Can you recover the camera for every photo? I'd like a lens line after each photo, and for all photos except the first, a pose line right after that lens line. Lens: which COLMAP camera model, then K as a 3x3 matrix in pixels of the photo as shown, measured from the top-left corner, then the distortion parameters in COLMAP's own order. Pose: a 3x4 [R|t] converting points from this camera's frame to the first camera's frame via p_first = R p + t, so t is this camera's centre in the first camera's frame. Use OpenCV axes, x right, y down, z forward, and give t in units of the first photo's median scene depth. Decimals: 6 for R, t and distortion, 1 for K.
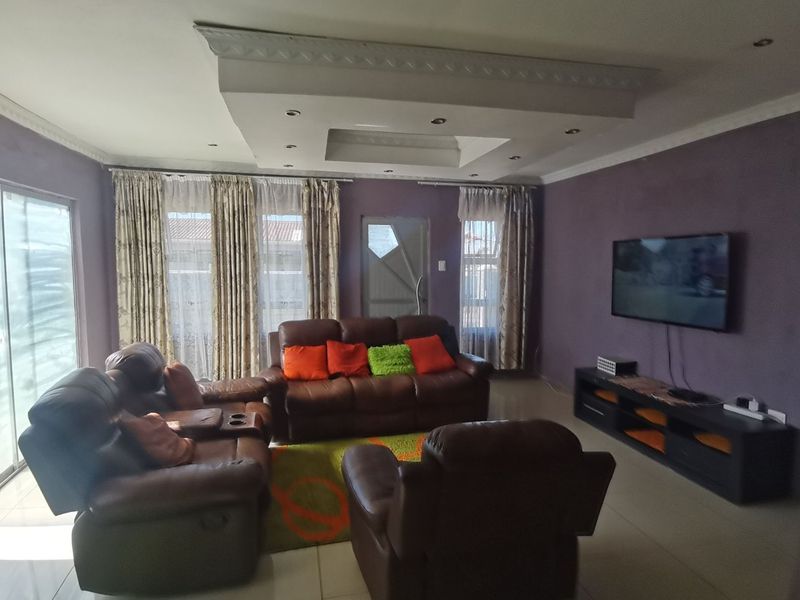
lens RADIAL K [[475.6, 0, 396.3], [0, 475.6, 298.5], [0, 0, 1]] dist [0.031313, -0.011238]
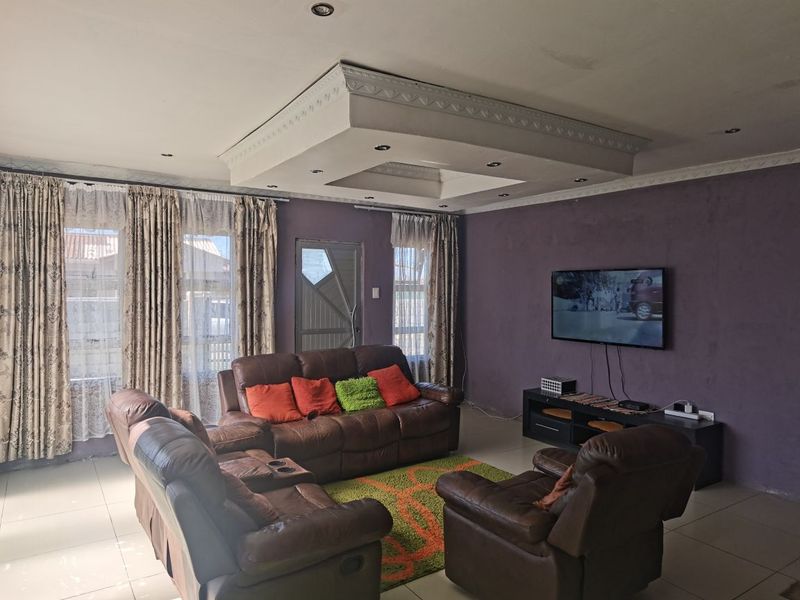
lens RADIAL K [[533.4, 0, 400.2], [0, 533.4, 300.5], [0, 0, 1]] dist [0.019615, -0.001774]
pose [[0.939127, -0.007410, 0.343489, -0.271718], [0.023739, 0.998777, -0.043359, -0.006882], [-0.342748, 0.048874, 0.938155, -0.027999]]
